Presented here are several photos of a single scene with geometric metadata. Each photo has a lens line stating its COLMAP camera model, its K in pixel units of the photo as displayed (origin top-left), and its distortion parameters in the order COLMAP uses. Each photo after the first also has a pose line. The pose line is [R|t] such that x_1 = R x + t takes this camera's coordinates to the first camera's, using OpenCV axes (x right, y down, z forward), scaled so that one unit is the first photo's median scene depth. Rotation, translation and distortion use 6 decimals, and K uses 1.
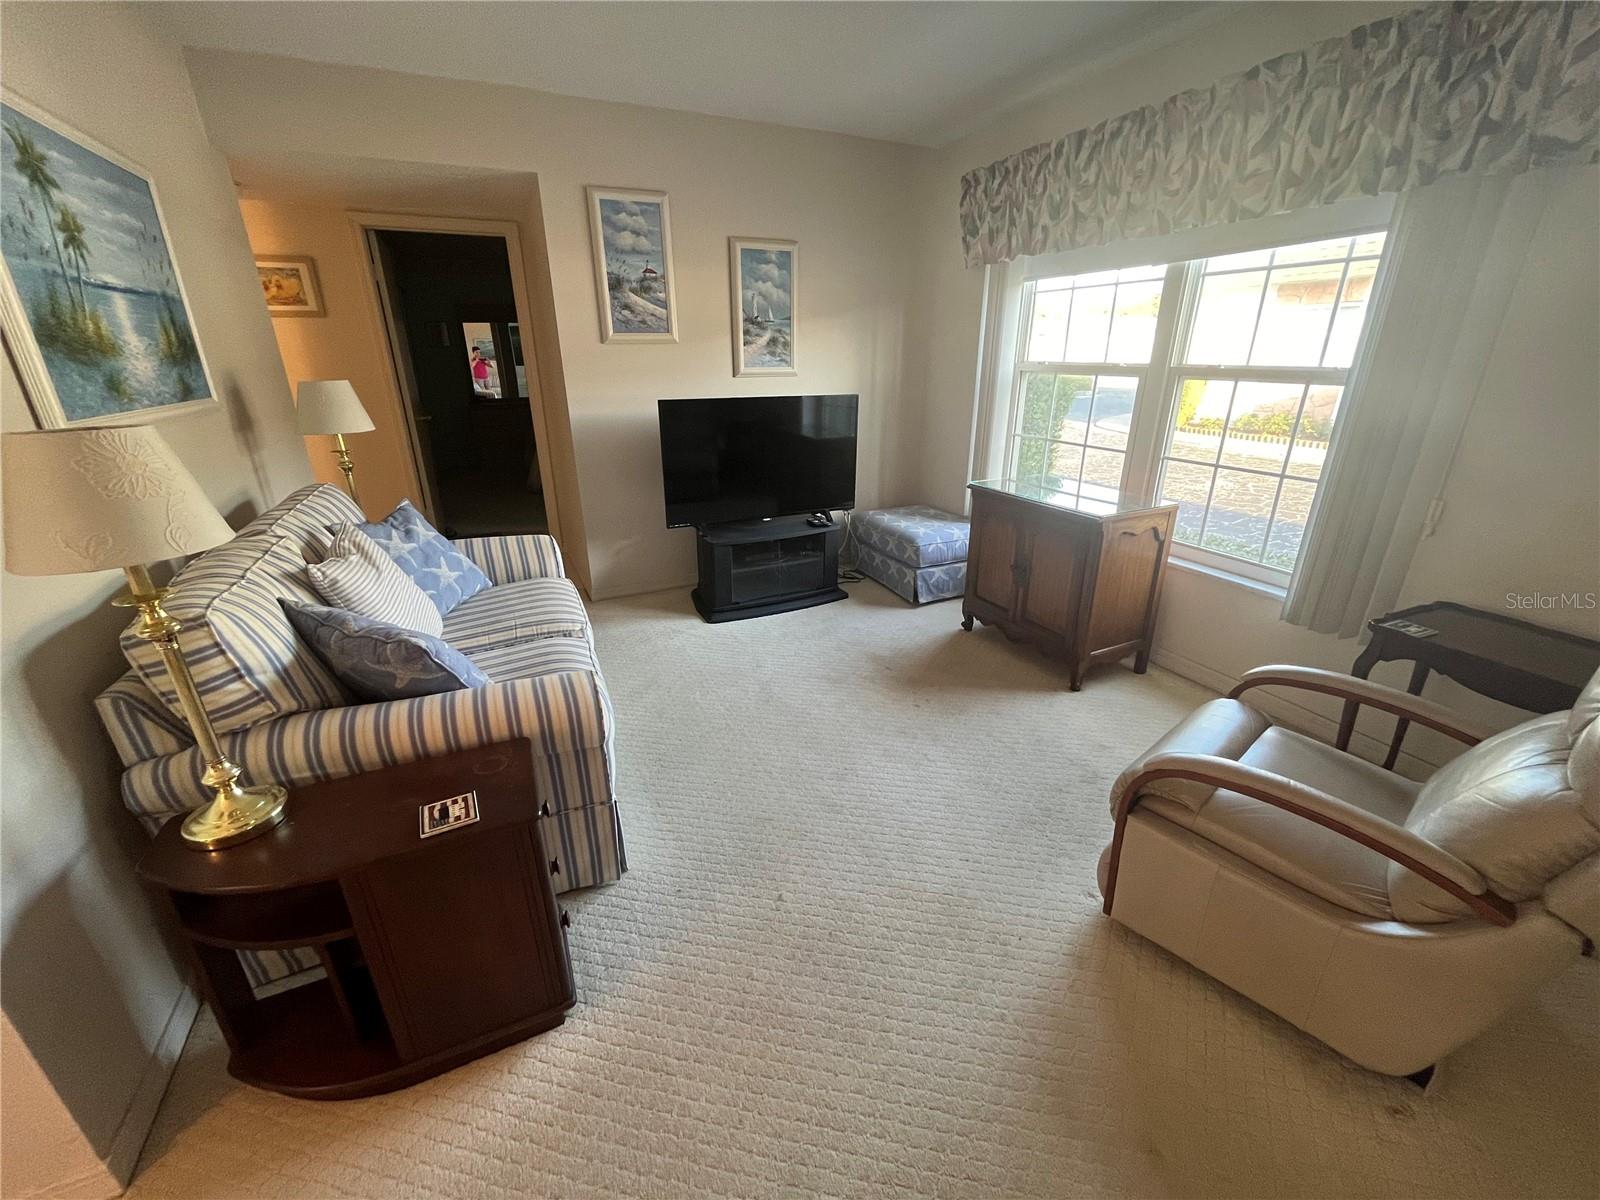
lens RADIAL K [[648.5, 0, 792.3], [0, 648.5, 599.5], [0, 0, 1]] dist [-0.000582, -0.000129]
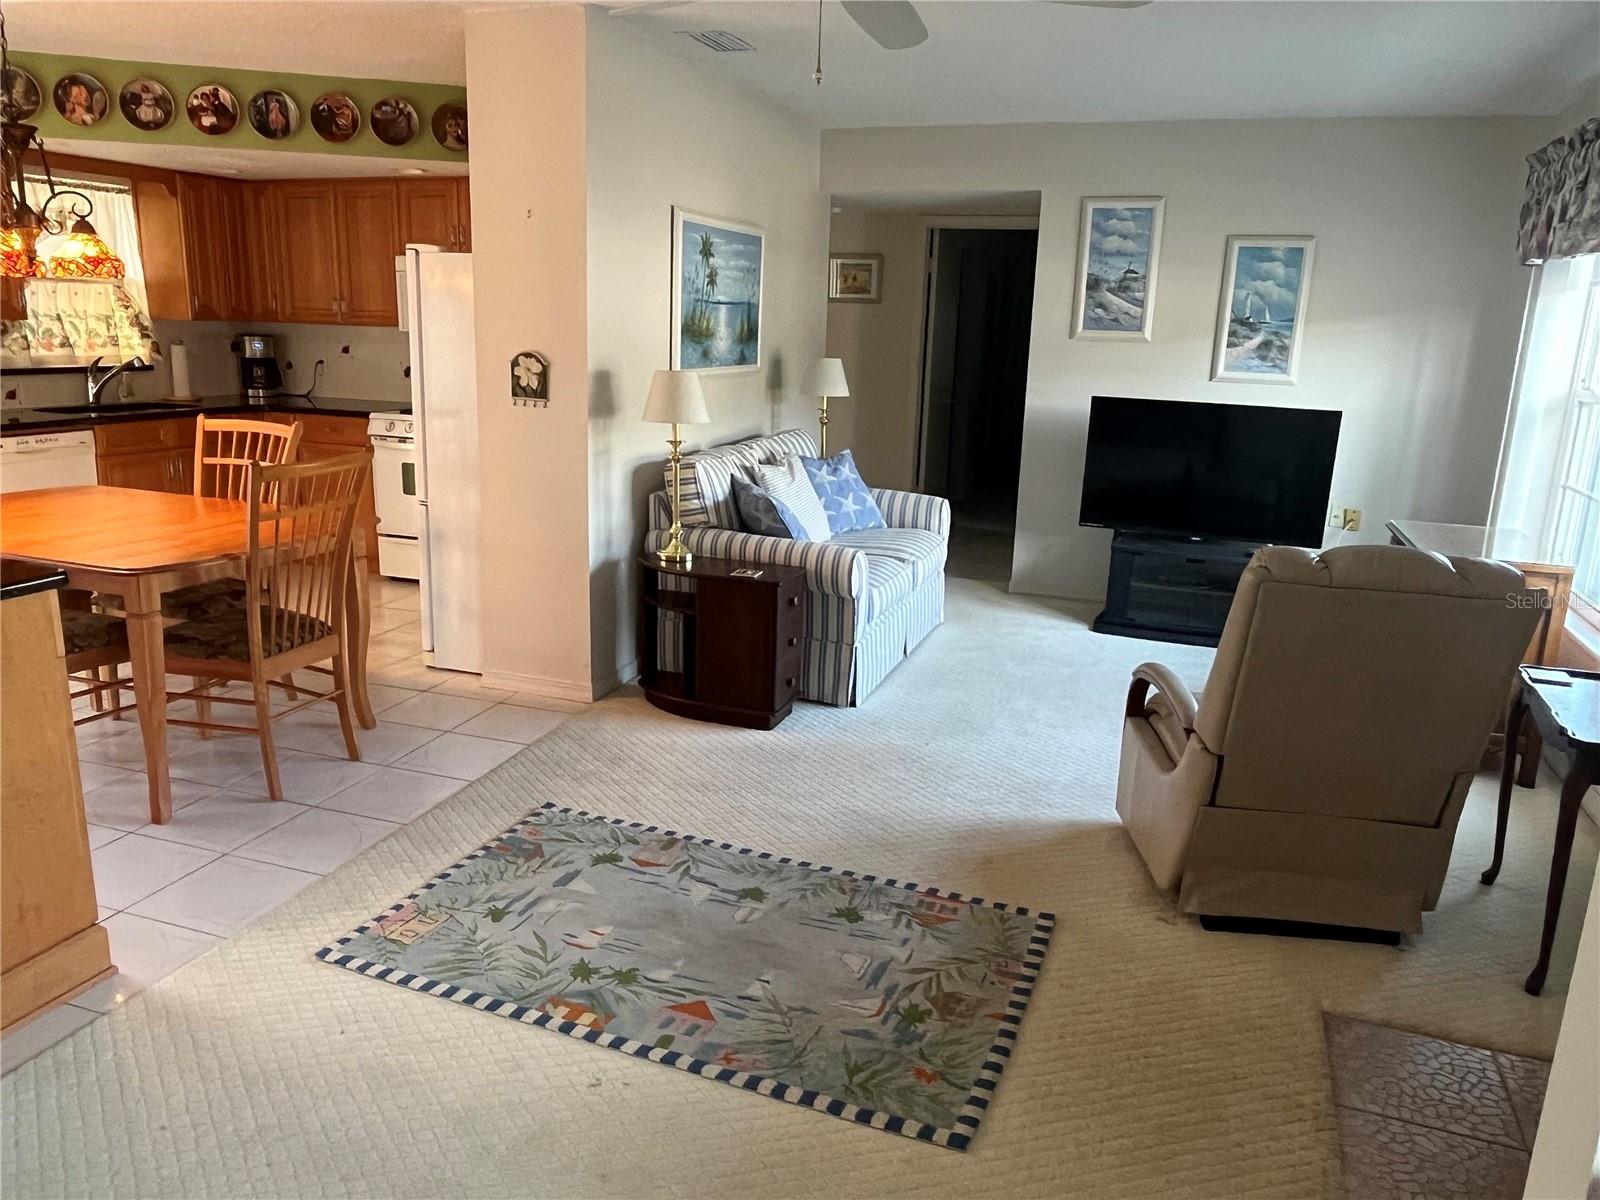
lens RADIAL K [[1137.5, 0, 800.1], [0, 1137.5, 599.4], [0, 0, 1]] dist [0.025515, 0.001700]
pose [[0.716972, 0.202025, -0.667185, 0.711554], [-0.287730, 0.957518, -0.019263, 0.159537], [0.634950, 0.205780, 0.744643, -0.540996]]
